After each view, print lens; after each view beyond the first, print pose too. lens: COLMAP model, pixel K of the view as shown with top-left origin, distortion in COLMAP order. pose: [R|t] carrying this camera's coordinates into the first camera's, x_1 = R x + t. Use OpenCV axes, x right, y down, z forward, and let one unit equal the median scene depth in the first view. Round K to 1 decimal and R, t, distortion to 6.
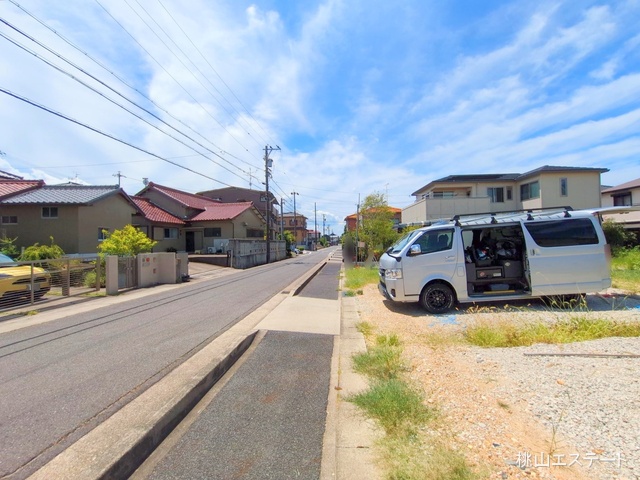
lens RADIAL K [[263.7, 0, 317.7], [0, 263.7, 240.4], [0, 0, 1]] dist [-0.003756, -0.001449]
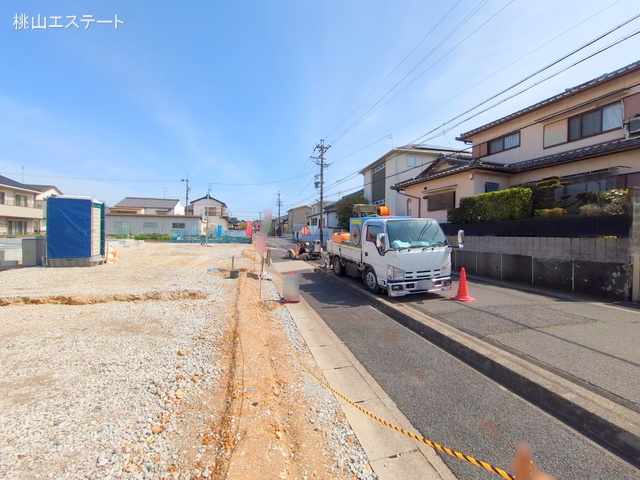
lens RADIAL K [[255.6, 0, 311.9], [0, 255.6, 237.5], [0, 0, 1]] dist [0.002413, -0.003532]
pose [[-0.941834, 0.014994, -0.335744, 0.089722], [0.011153, 0.999848, 0.013366, 0.001539], [0.335893, 0.008845, -0.941859, 0.238339]]
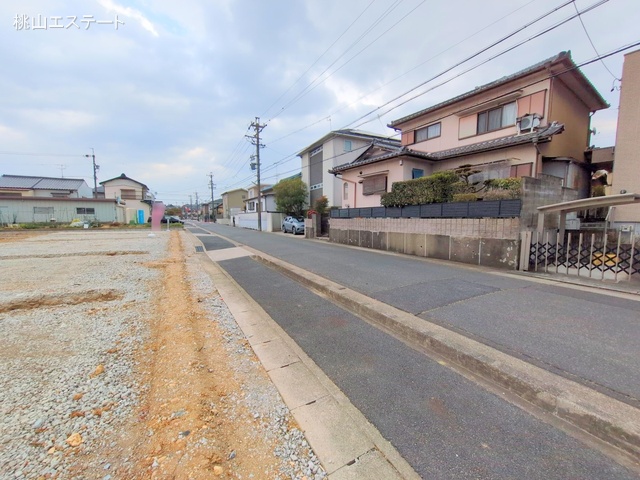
lens RADIAL K [[255.6, 0, 313.2], [0, 255.6, 241.0], [0, 0, 1]] dist [0.002413, -0.003532]
pose [[-0.832962, 0.072319, -0.548584, 0.083148], [0.025215, 0.995353, 0.092929, 0.001121], [0.552755, 0.063573, -0.830915, 0.218333]]
